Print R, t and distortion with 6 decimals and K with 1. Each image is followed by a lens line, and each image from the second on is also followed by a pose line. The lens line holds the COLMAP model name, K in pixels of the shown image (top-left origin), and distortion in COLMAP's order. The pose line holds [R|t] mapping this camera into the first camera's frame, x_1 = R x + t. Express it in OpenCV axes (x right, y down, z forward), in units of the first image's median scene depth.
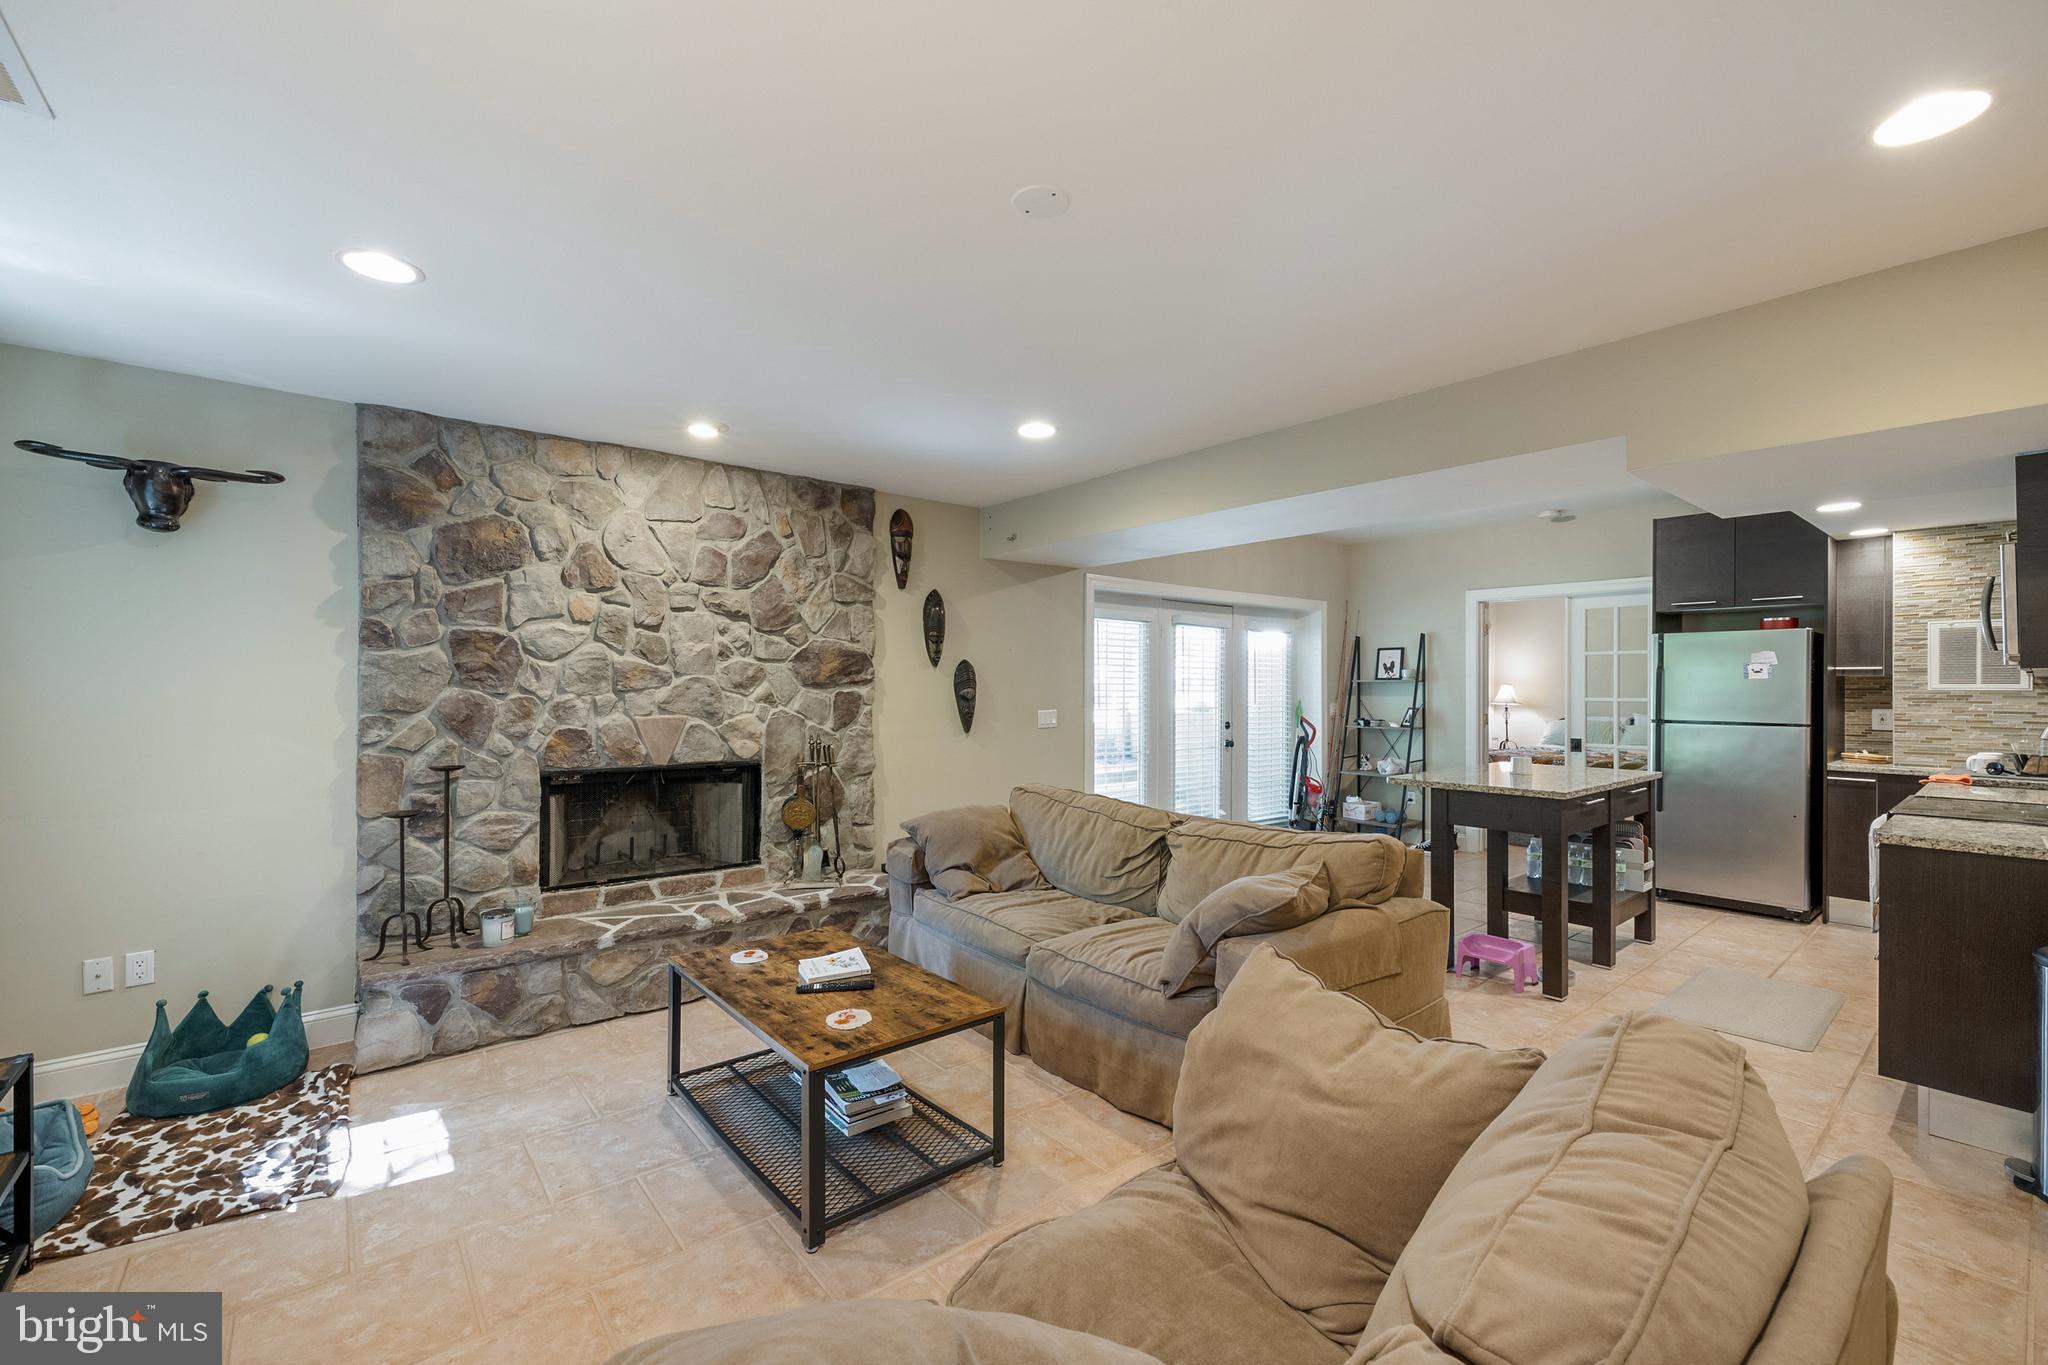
lens RADIAL K [[858.1, 0, 1024.0], [0, 858.1, 682.5], [0, 0, 1]] dist [0.002401, 0.000320]
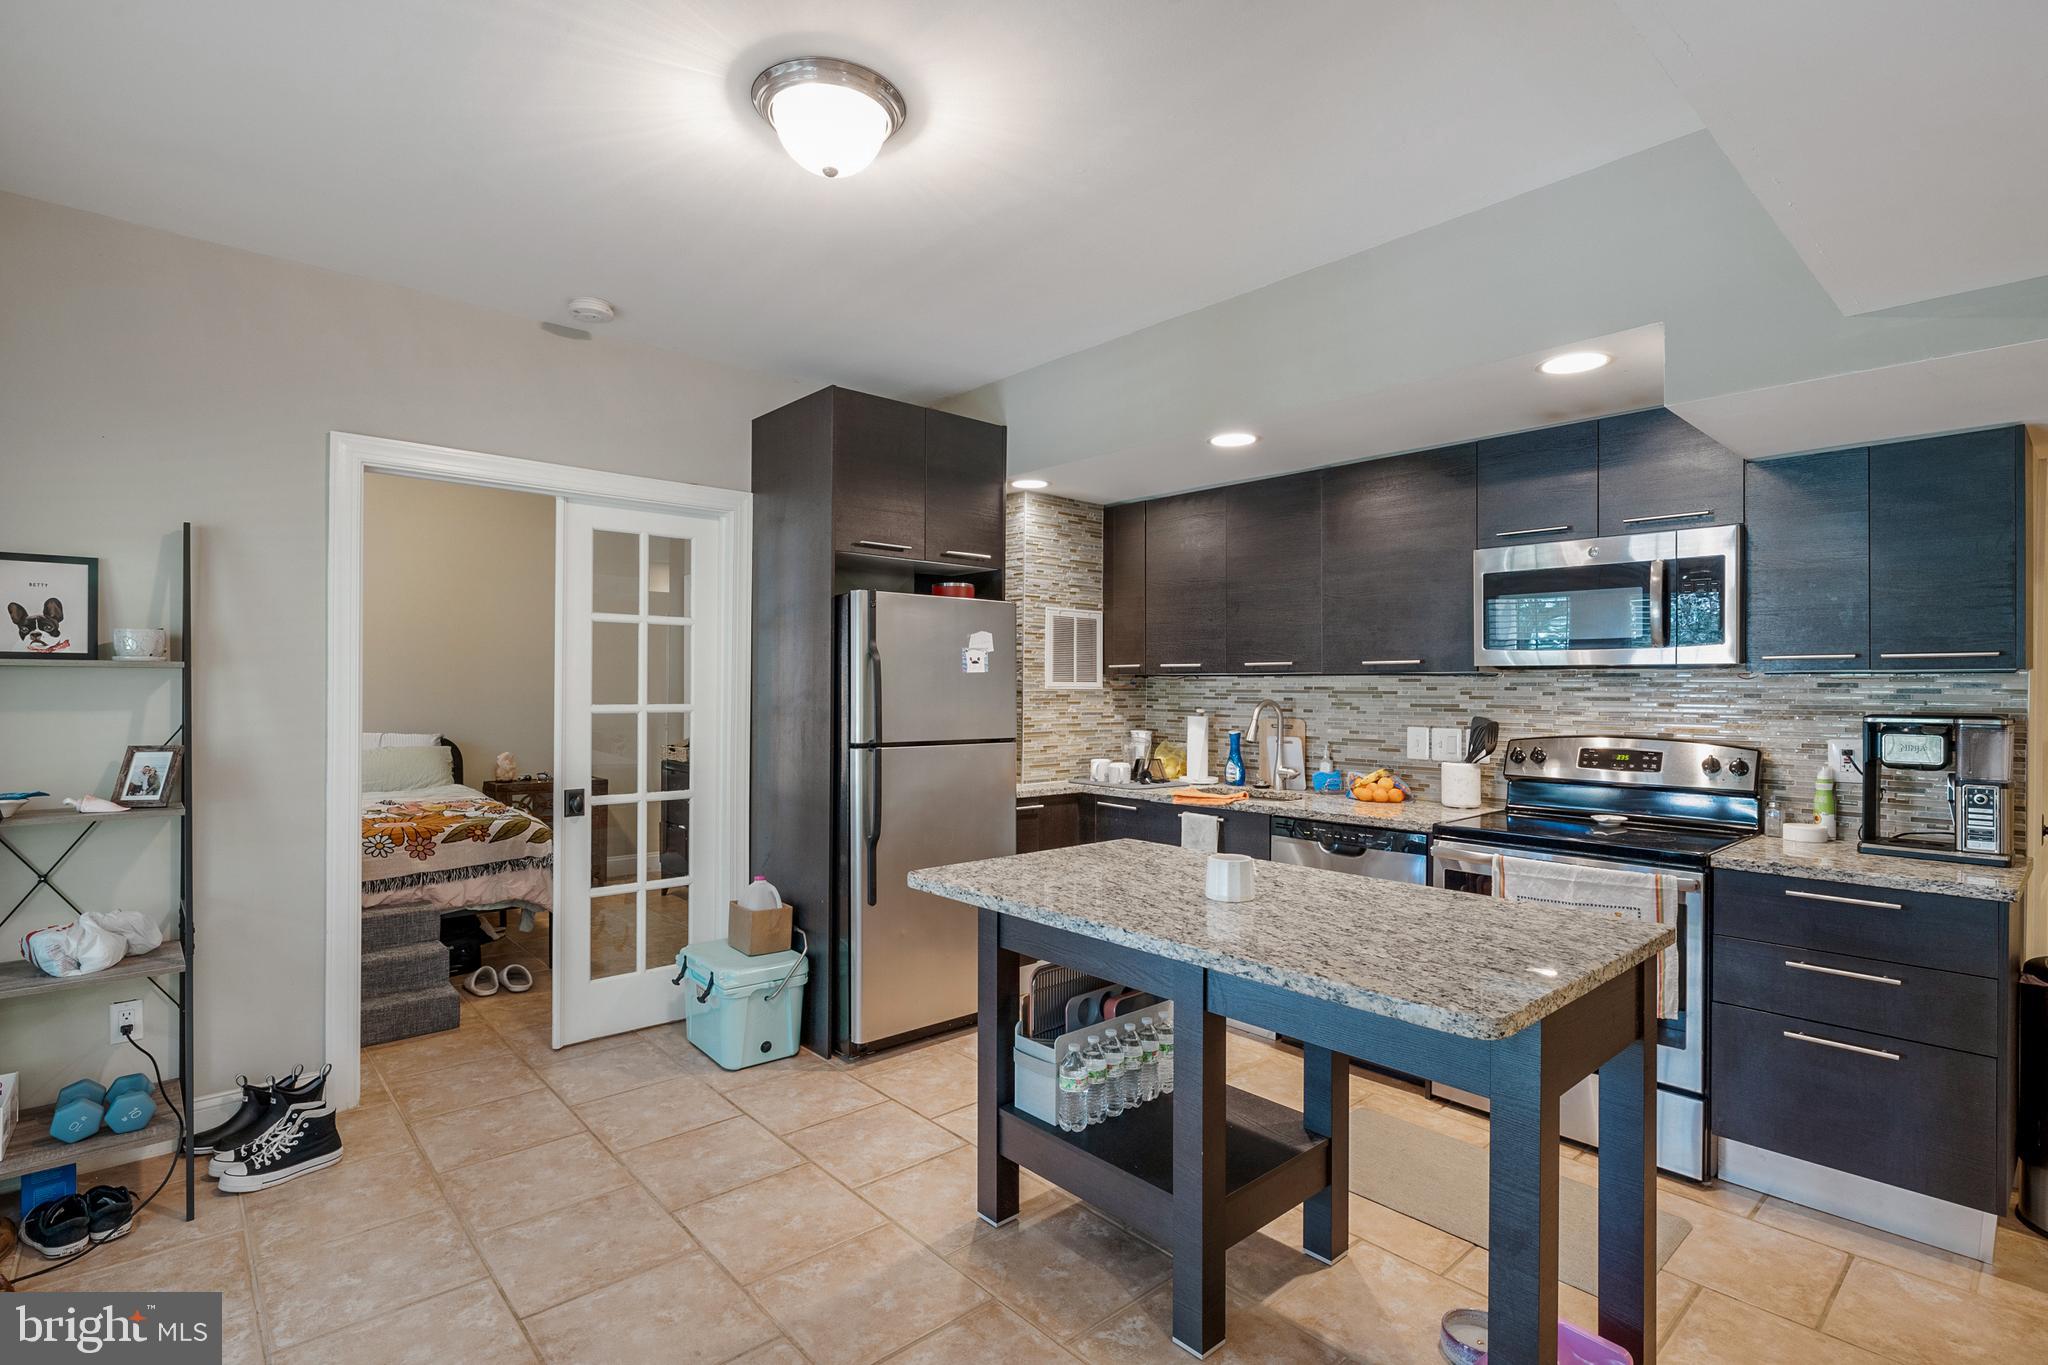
lens RADIAL K [[971.2, 0, 1024.0], [0, 971.2, 682.5], [0, 0, 1]] dist [-0.011151, -0.000036]
pose [[-0.037306, 0.001068, 0.999303, 0.128096], [-0.008702, 0.999961, -0.001393, 0.004573], [-0.999266, -0.008747, -0.037296, 1.184660]]
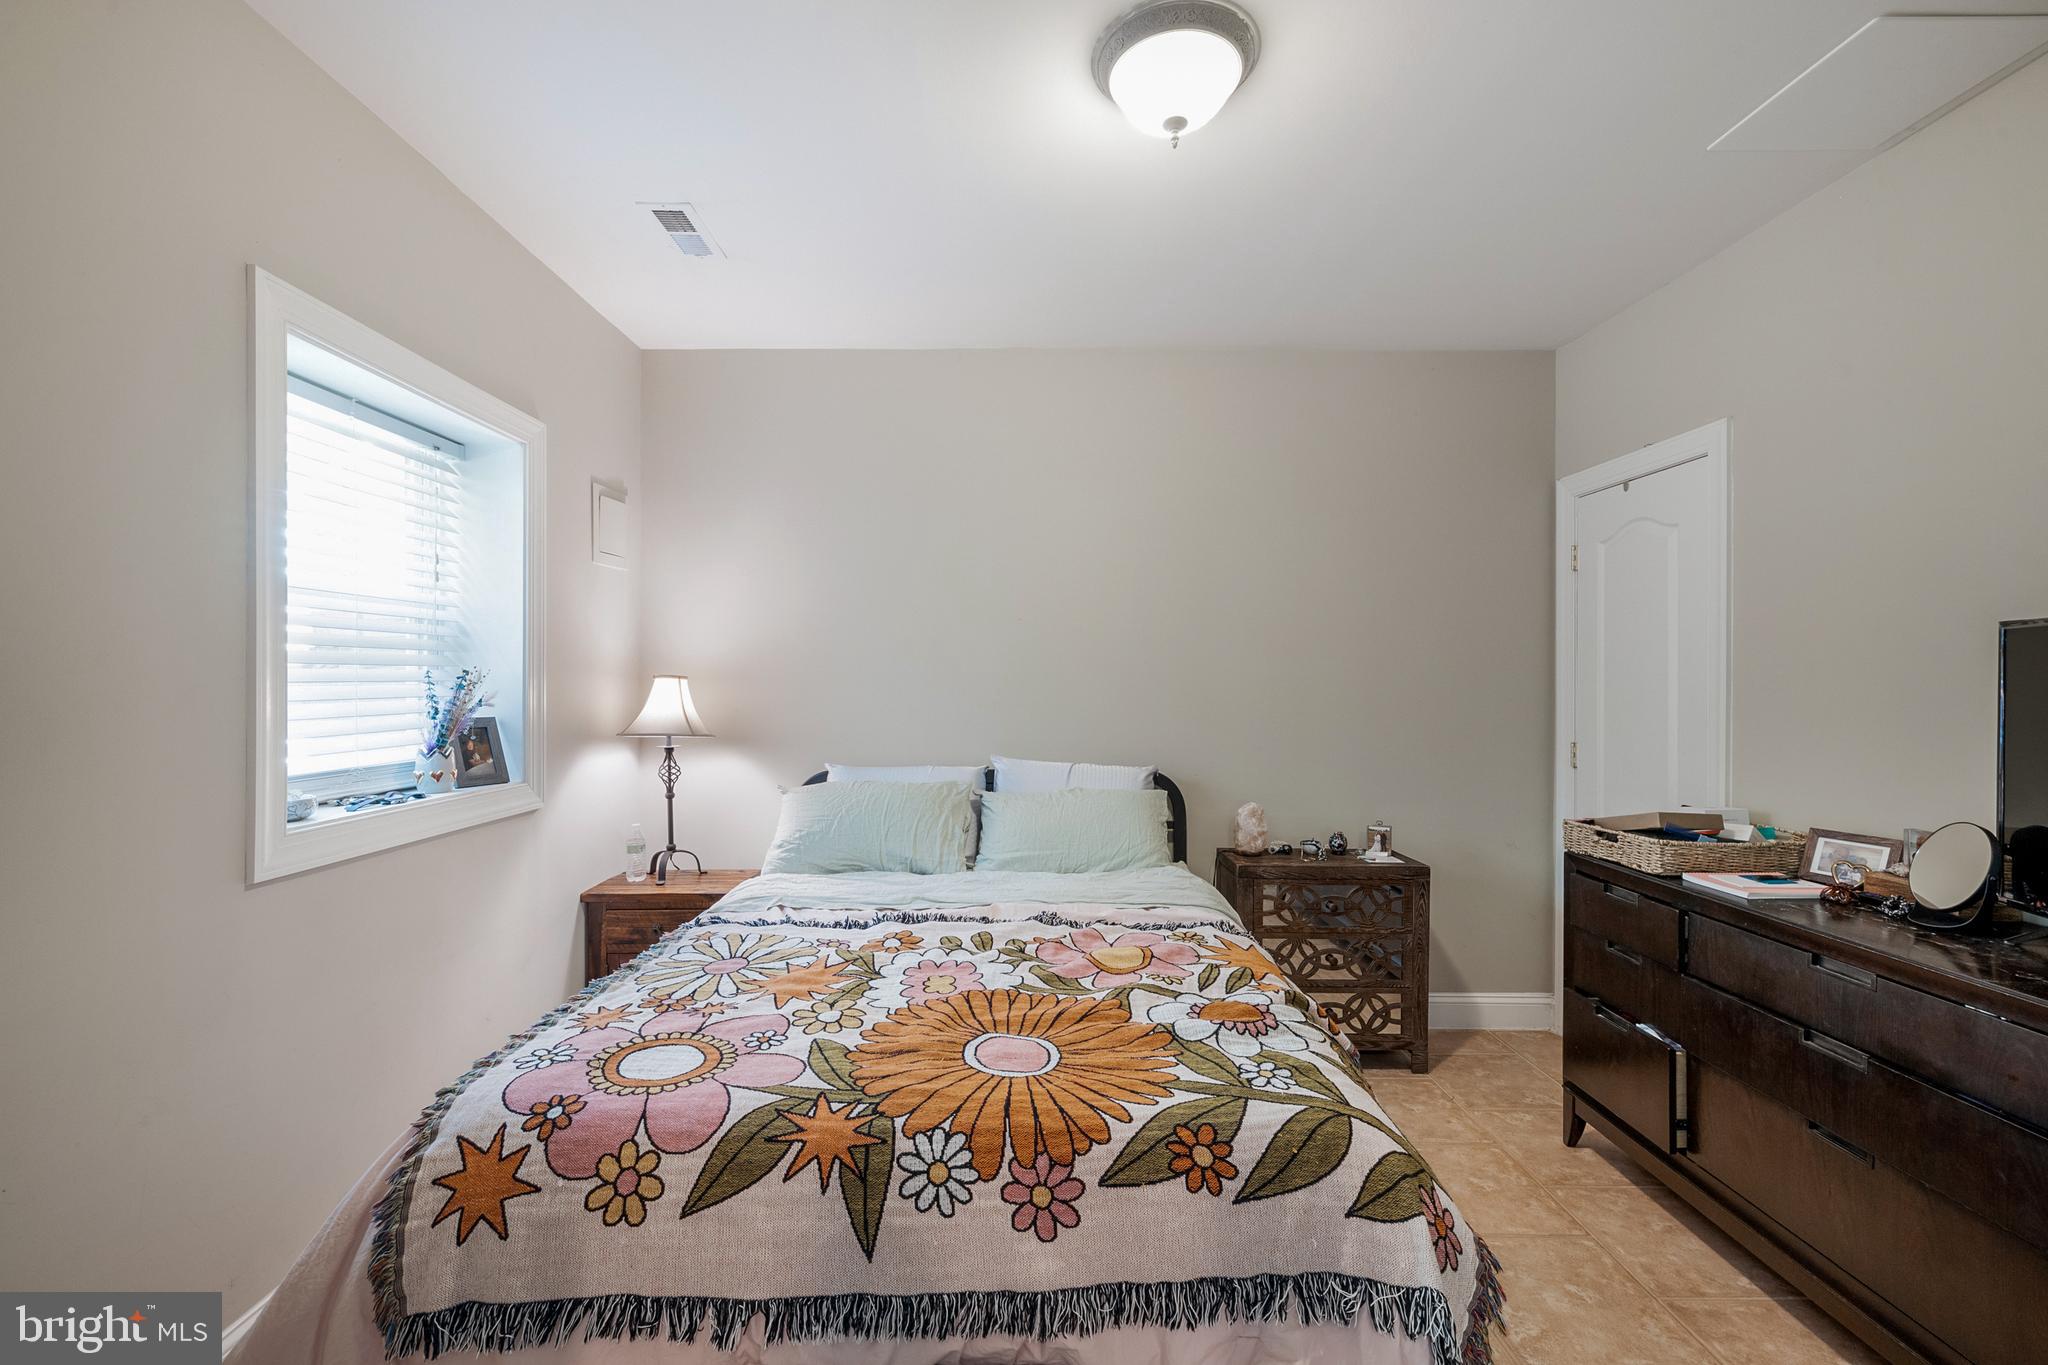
lens RADIAL K [[858.1, 0, 1024.0], [0, 858.1, 682.5], [0, 0, 1]] dist [0.002401, 0.000320]
pose [[0.638570, 0.000134, 0.769564, 0.915001], [-0.005110, 0.999979, 0.004066, 0.006794], [-0.769547, -0.006529, 0.638557, 1.586524]]
